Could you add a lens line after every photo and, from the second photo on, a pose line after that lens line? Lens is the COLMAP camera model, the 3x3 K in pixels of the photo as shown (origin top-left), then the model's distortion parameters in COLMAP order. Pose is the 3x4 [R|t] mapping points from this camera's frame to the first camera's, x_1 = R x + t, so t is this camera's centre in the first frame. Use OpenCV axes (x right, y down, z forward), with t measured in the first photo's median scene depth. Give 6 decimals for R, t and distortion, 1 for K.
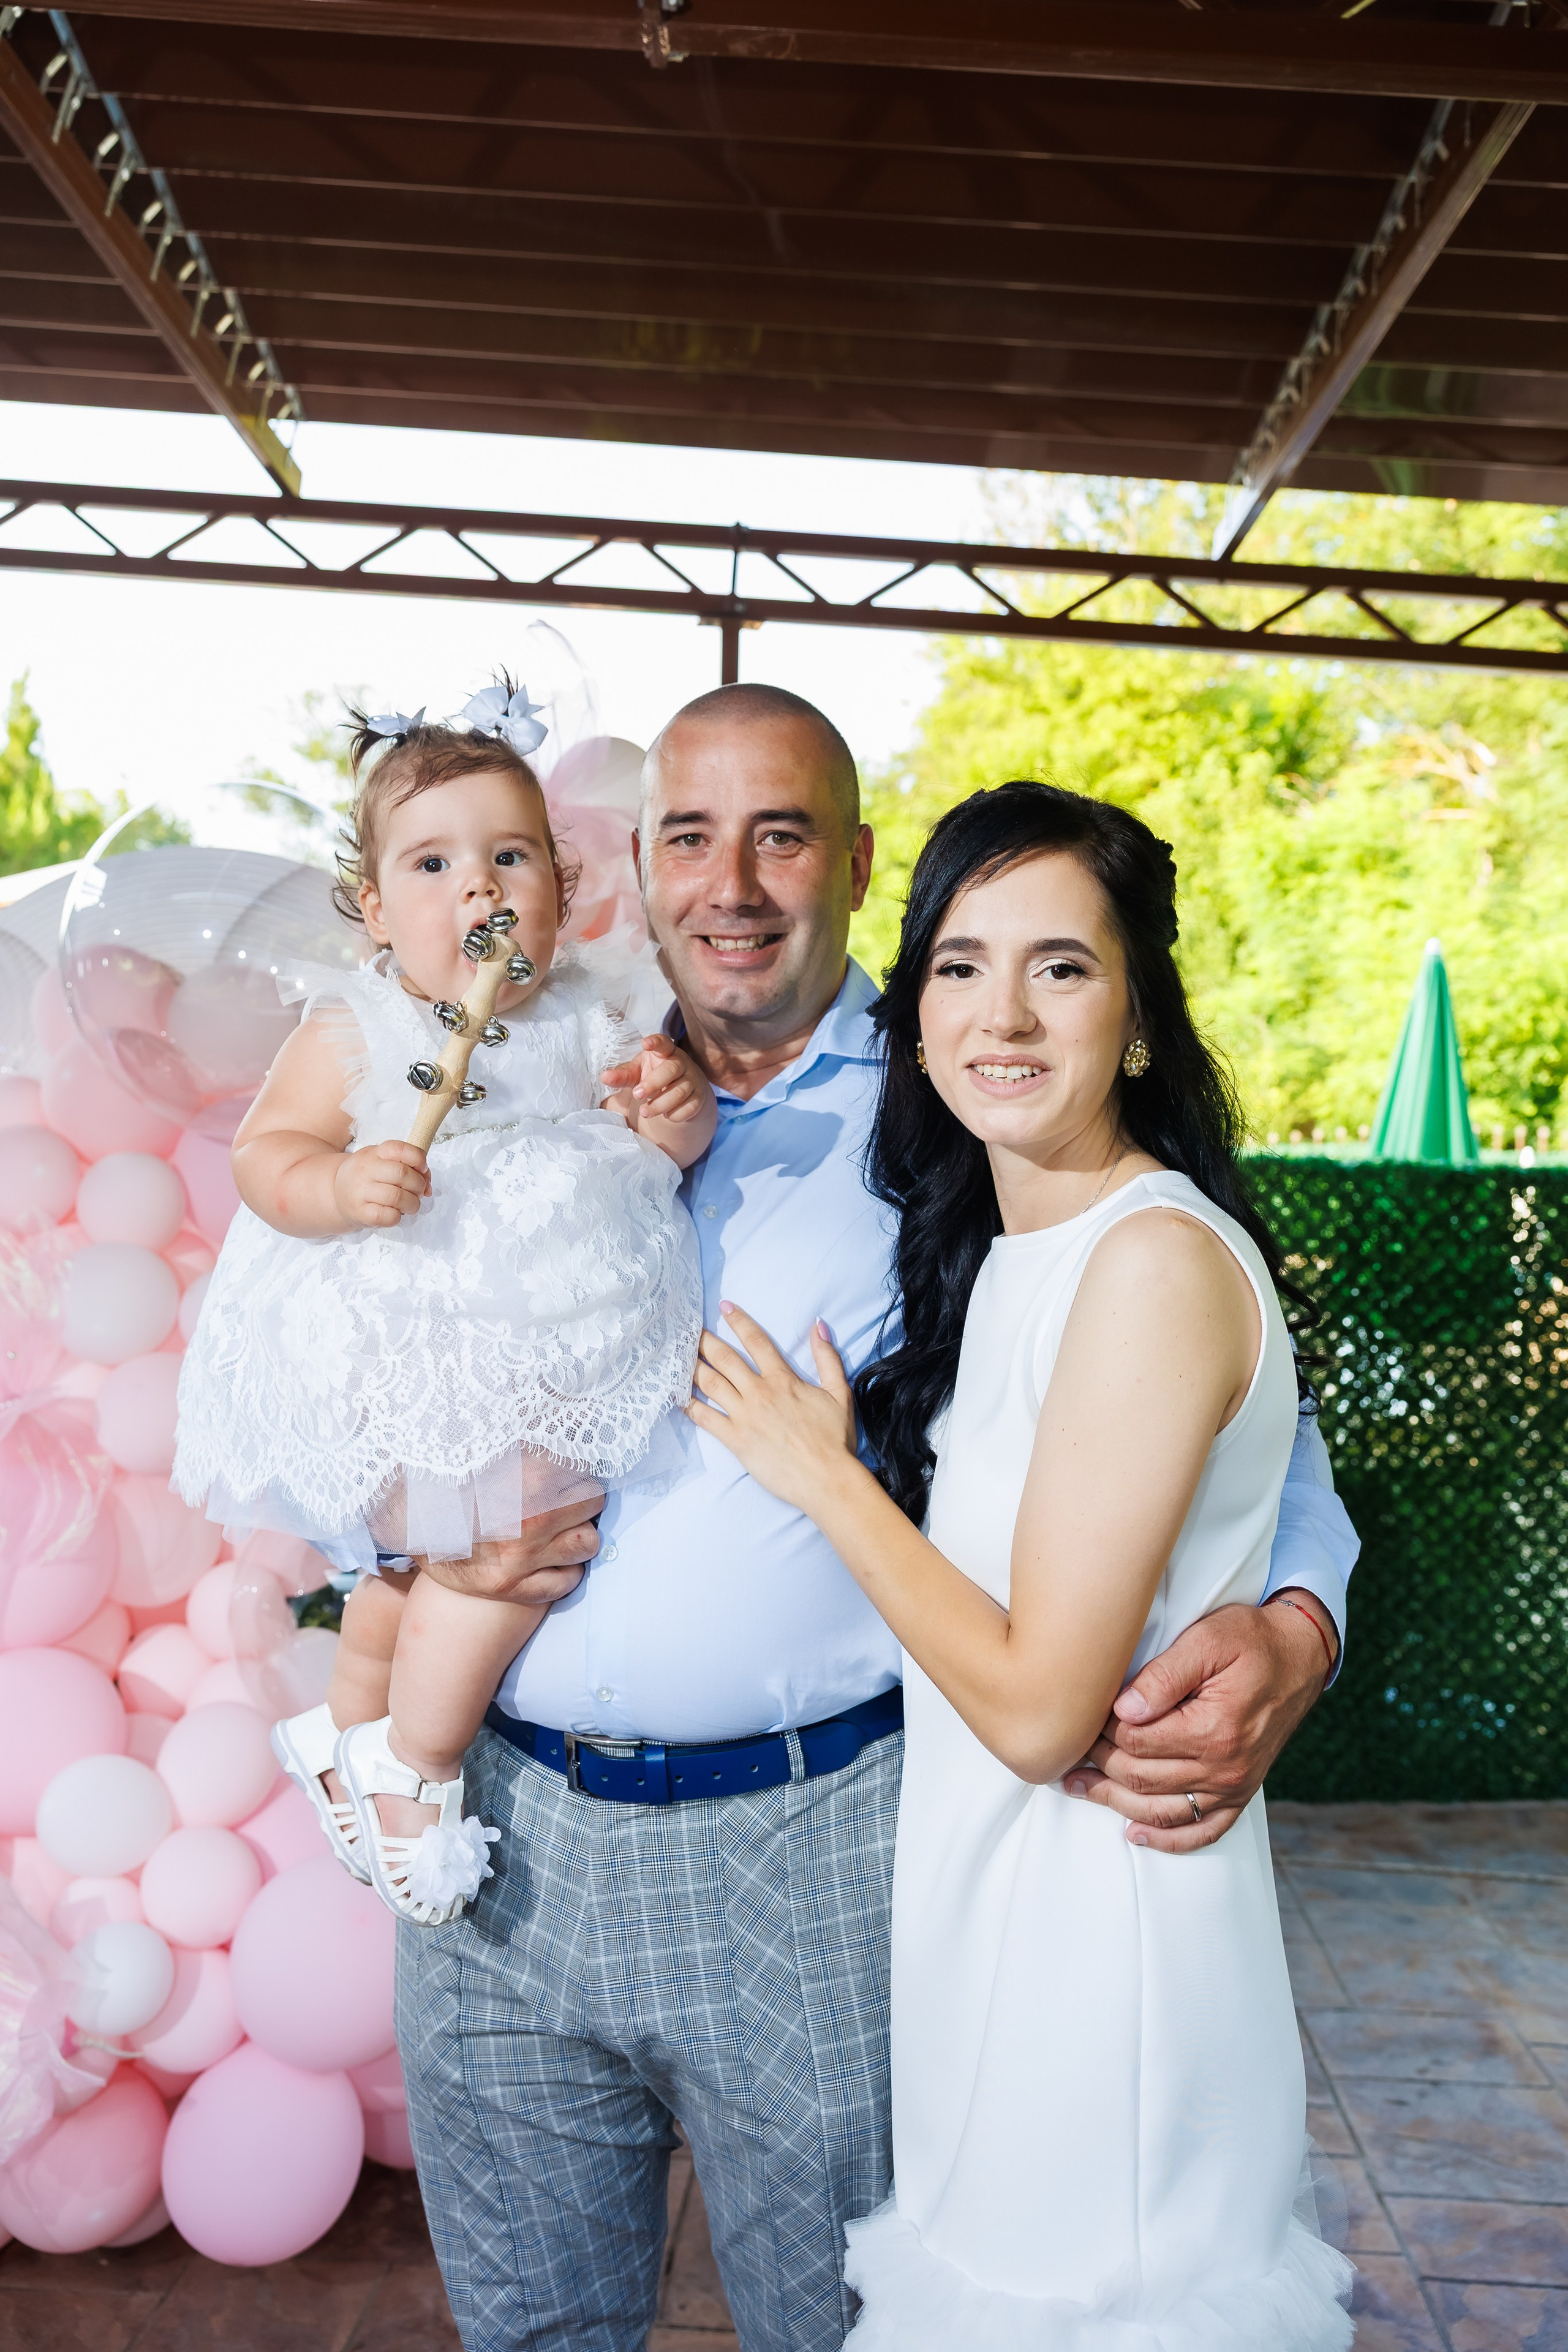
lens RADIAL K [[1824.4, 0, 787.0], [0, 1824.4, 1193.2], [0, 0, 1]] dist [-0.006685, 0.007894]
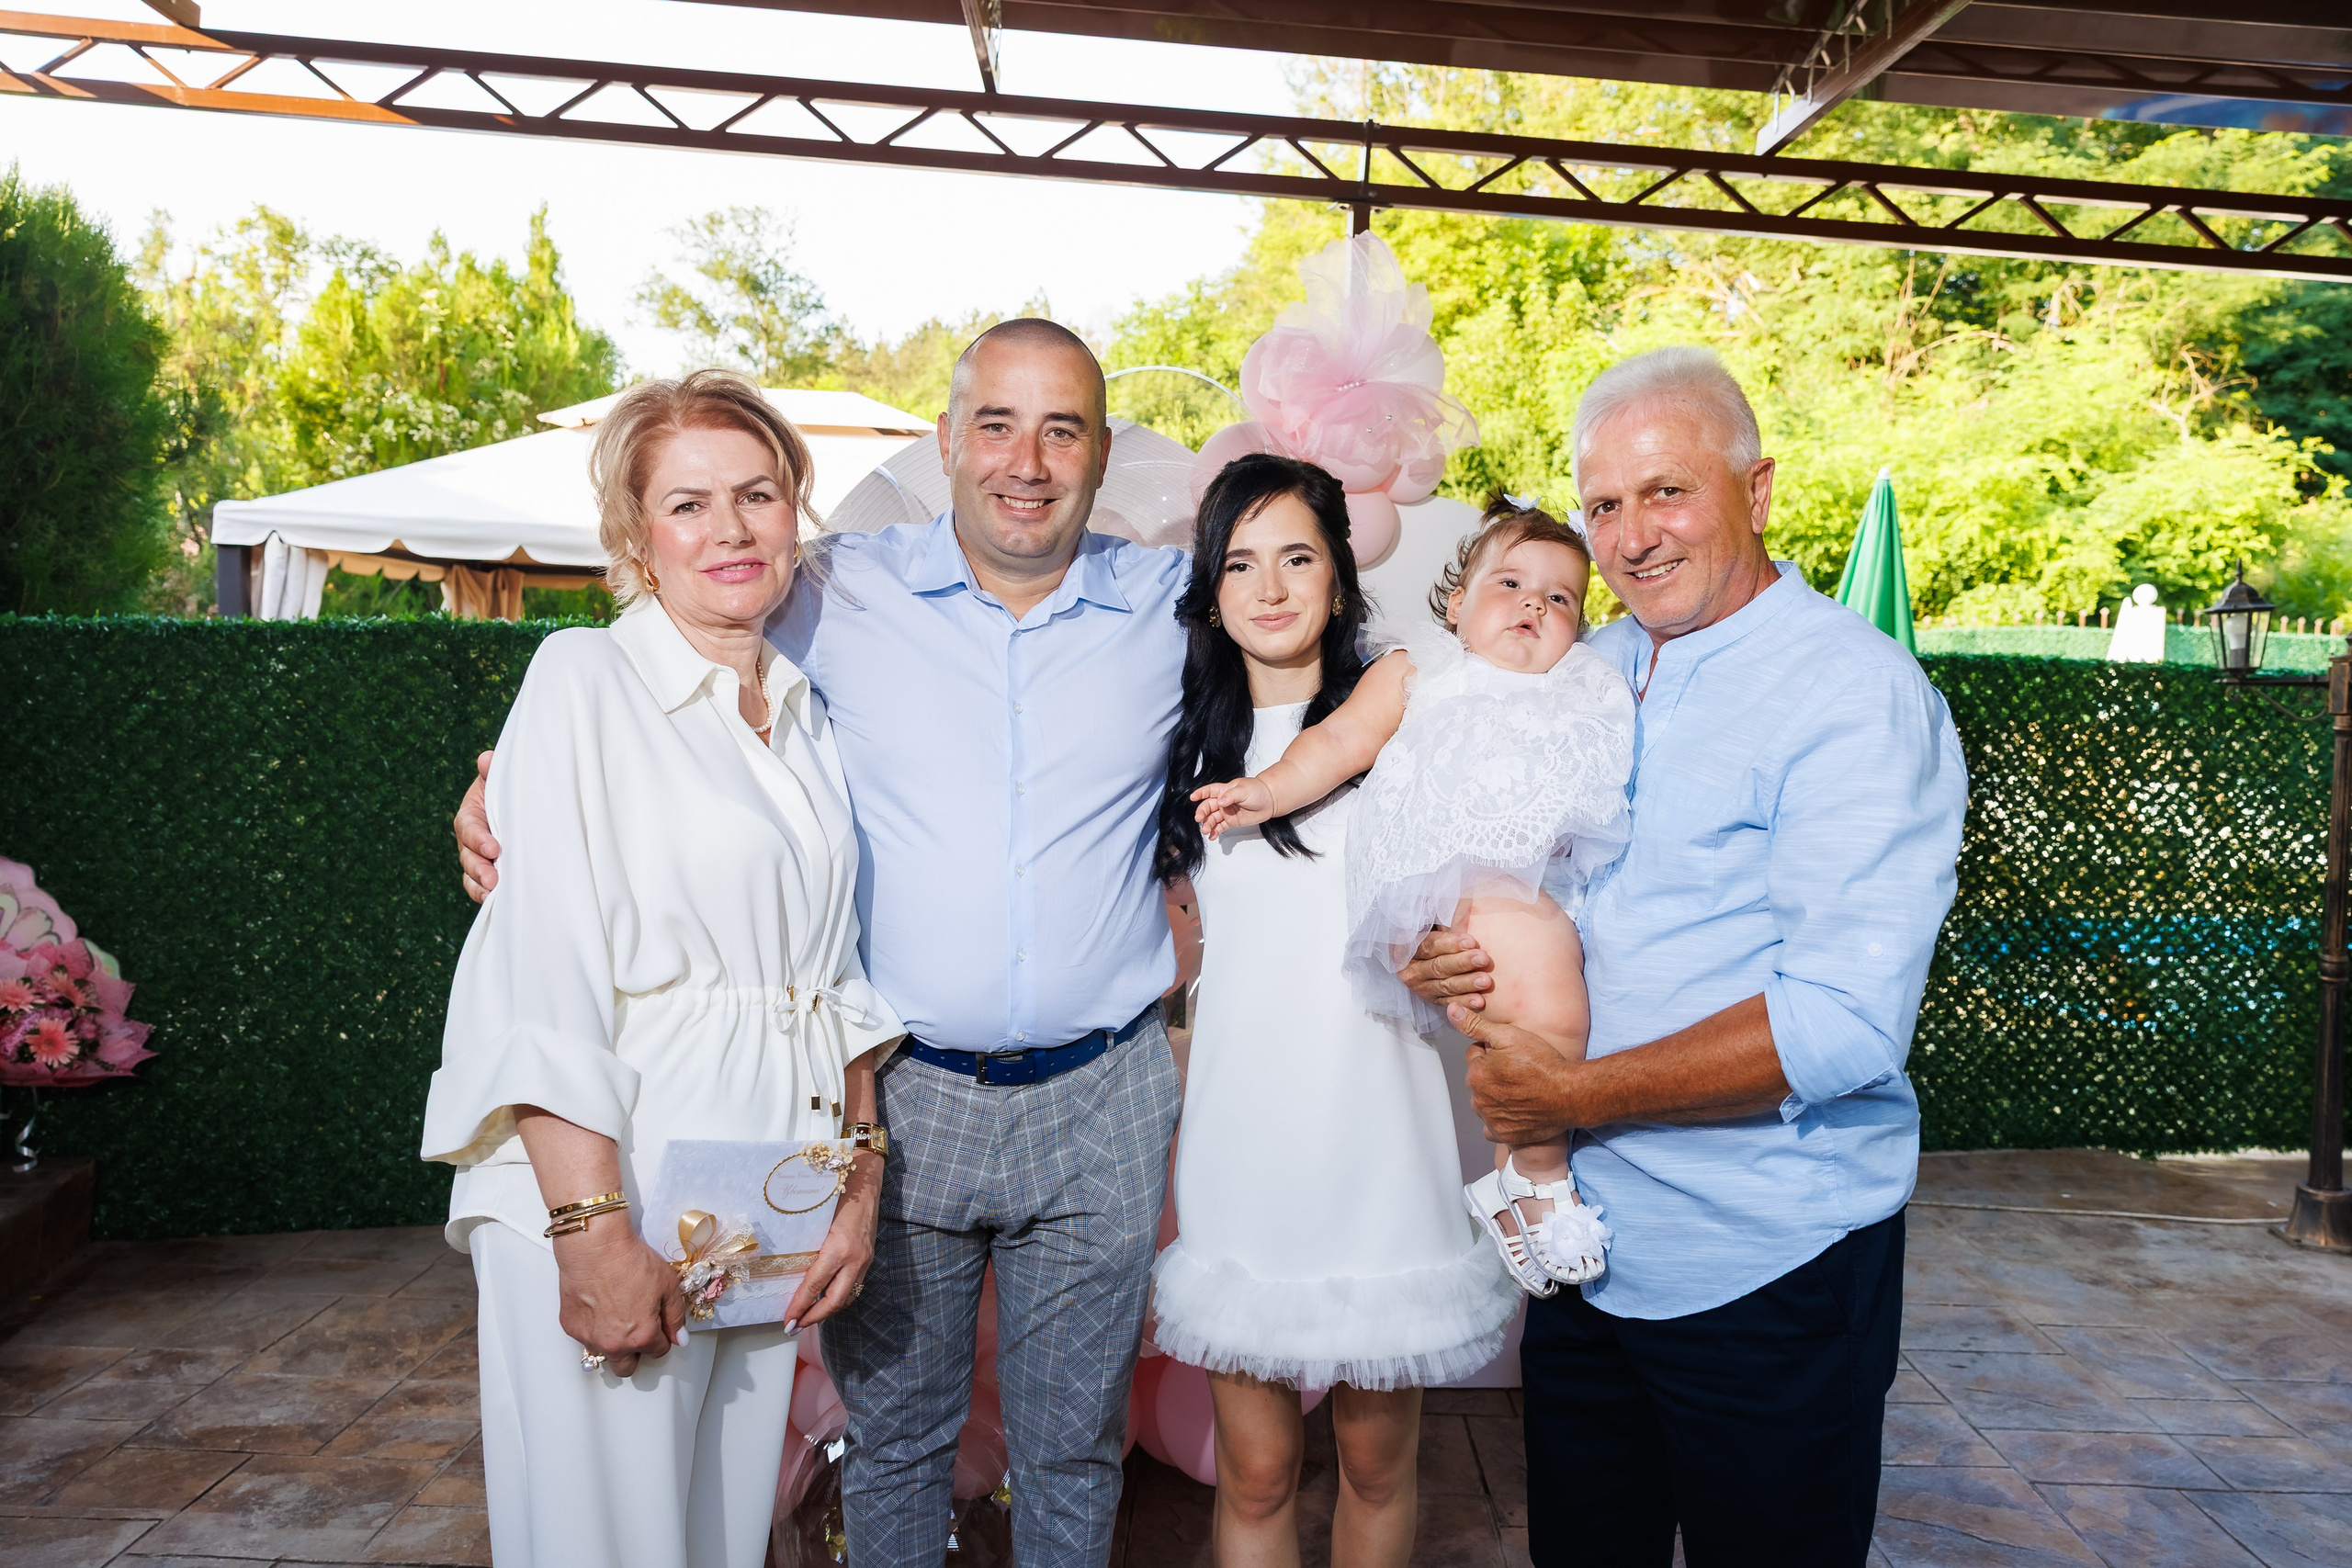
lens RADIAL K [[1572.2, 0, 1172.9], [0, 1572.2, 791.7], [0, 0, 1]] dist [0.004894, 0.001778]
pose [[0.999146, -0.006183, 0.040846, -0.185230], [0.002762, 0.996523, 0.083273, -0.012391], [-0.041219, -0.083089, 0.995689, -0.059995]]
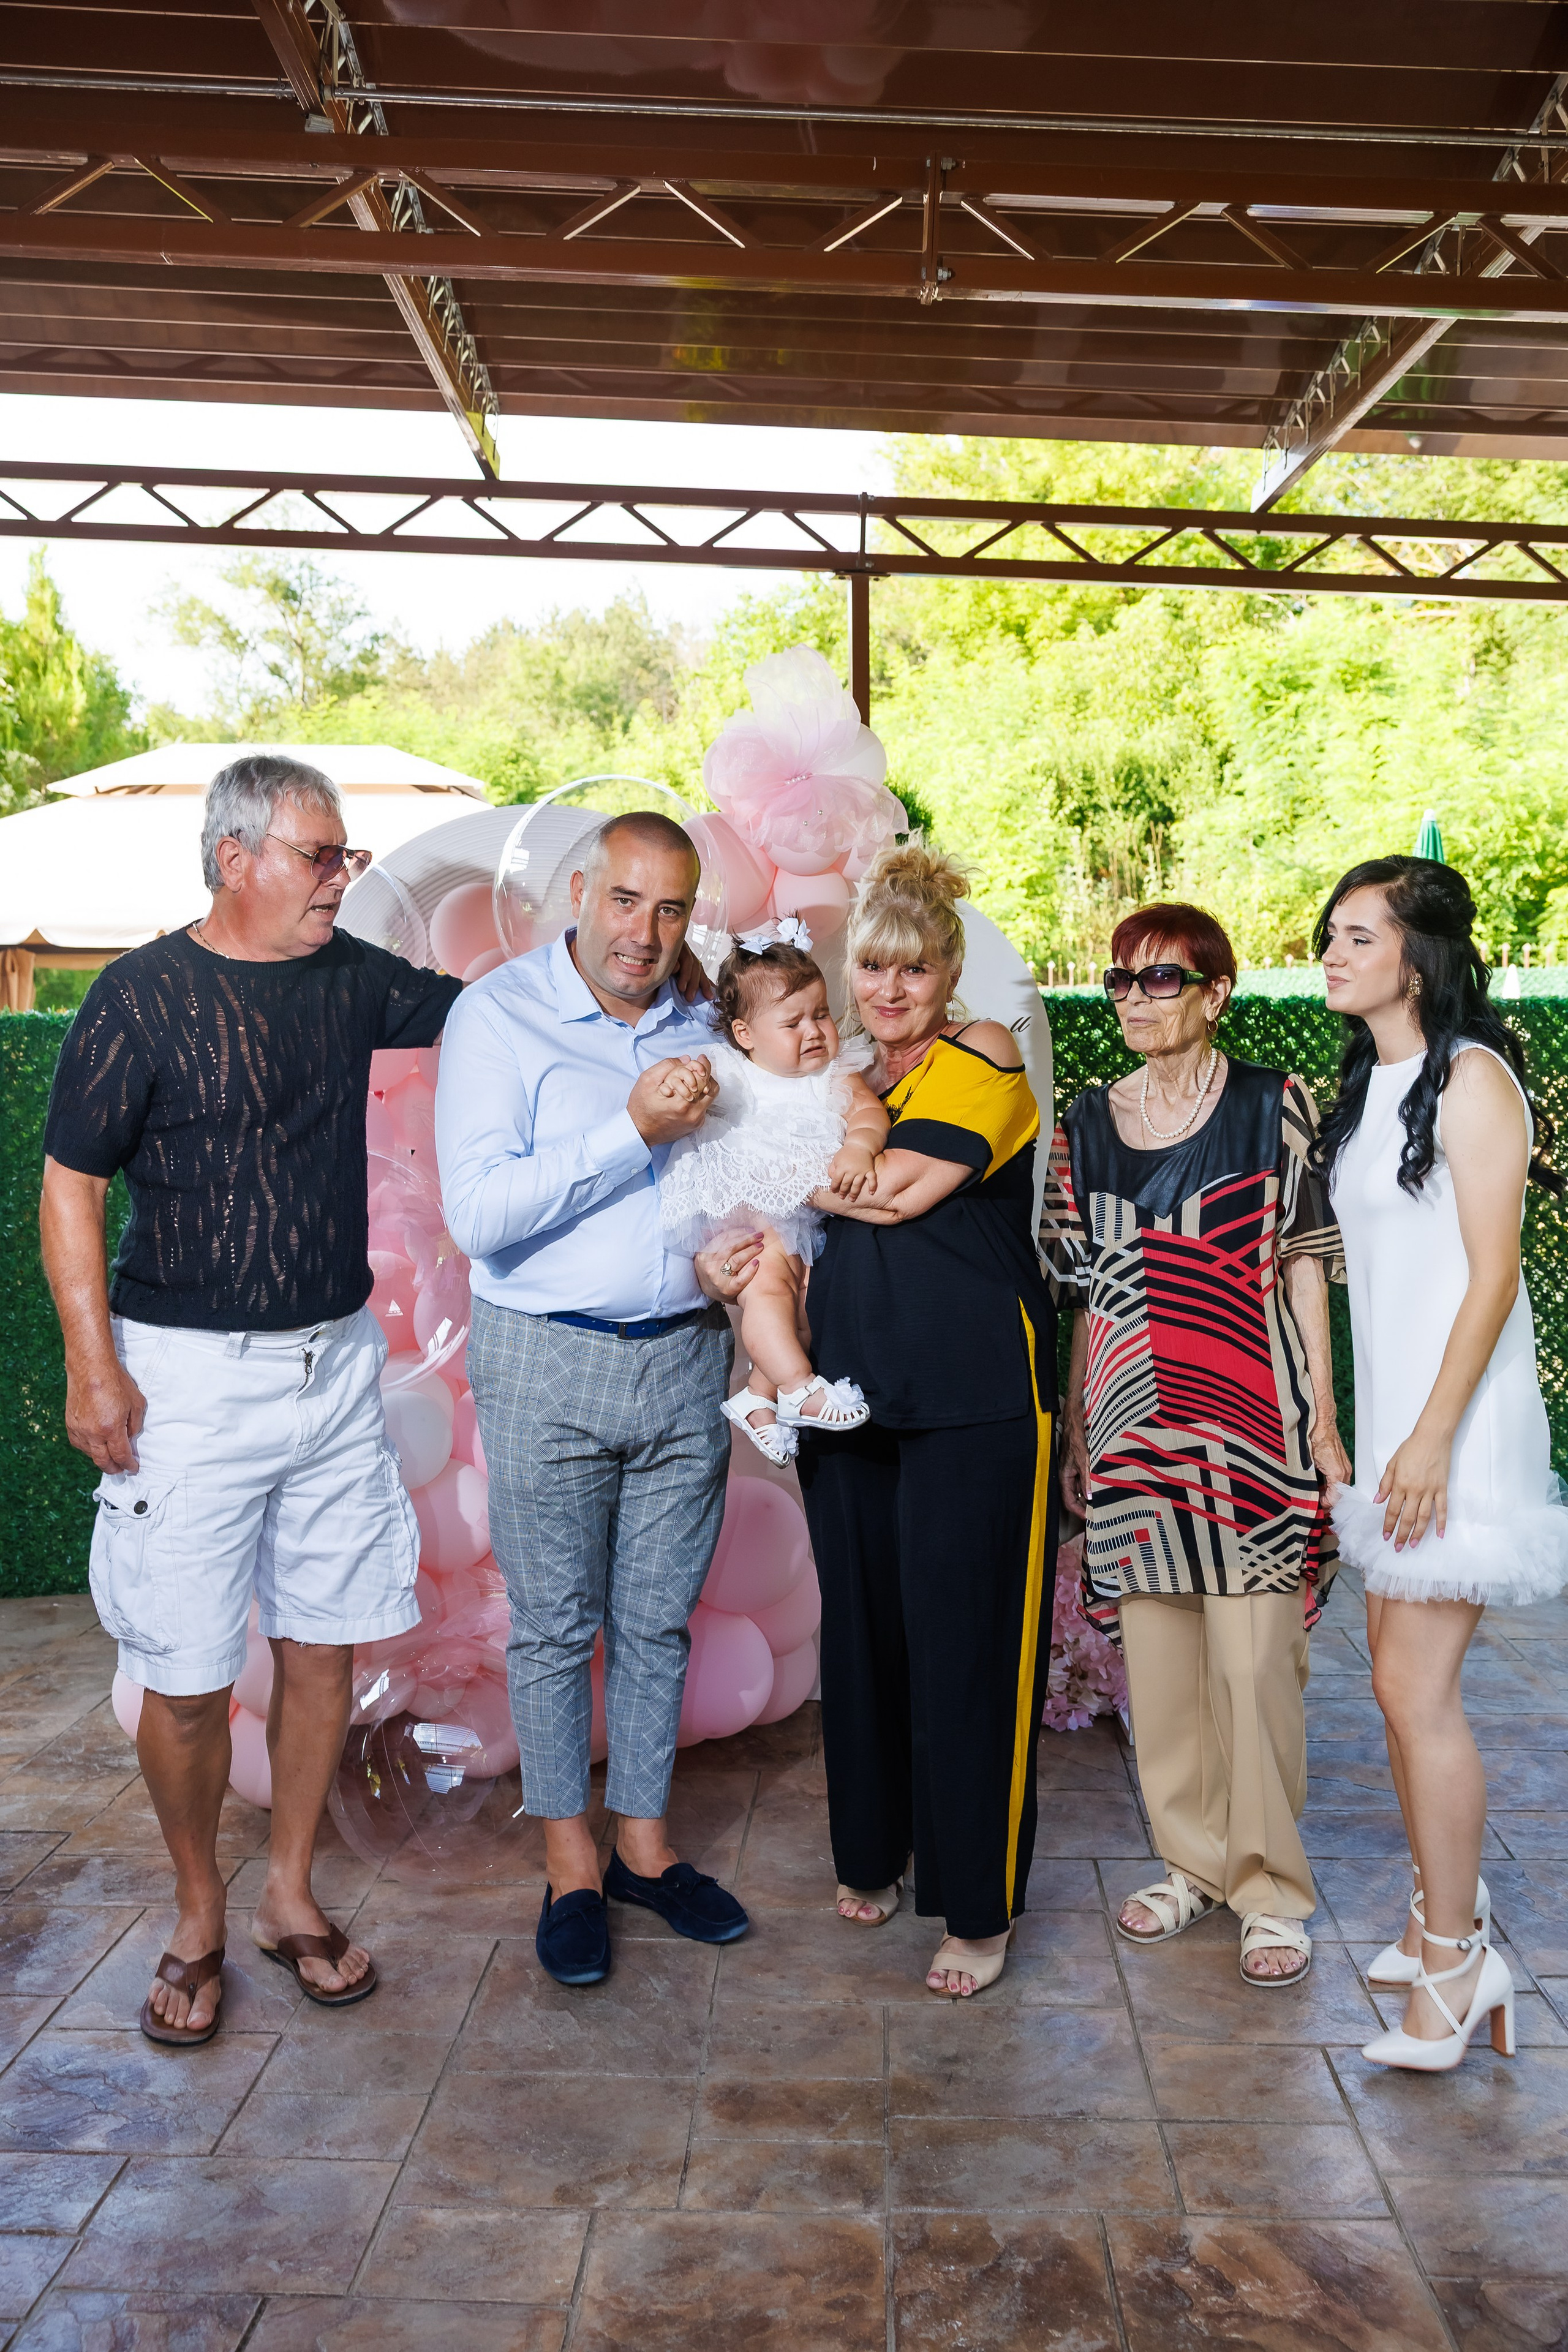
lens RADIAL K [[1935.9, 0, 782.7], [0, 1935.9, 1187.9], [0, 0, 1]] dist [-0.006901, 0.014781]
pose [[0.999102, -0.036087, 0.022214, -0.116534], [0.034097, 0.995865, 0.084204, -0.014052], [-0.025161, -0.083371, 0.996201, -0.300871]]
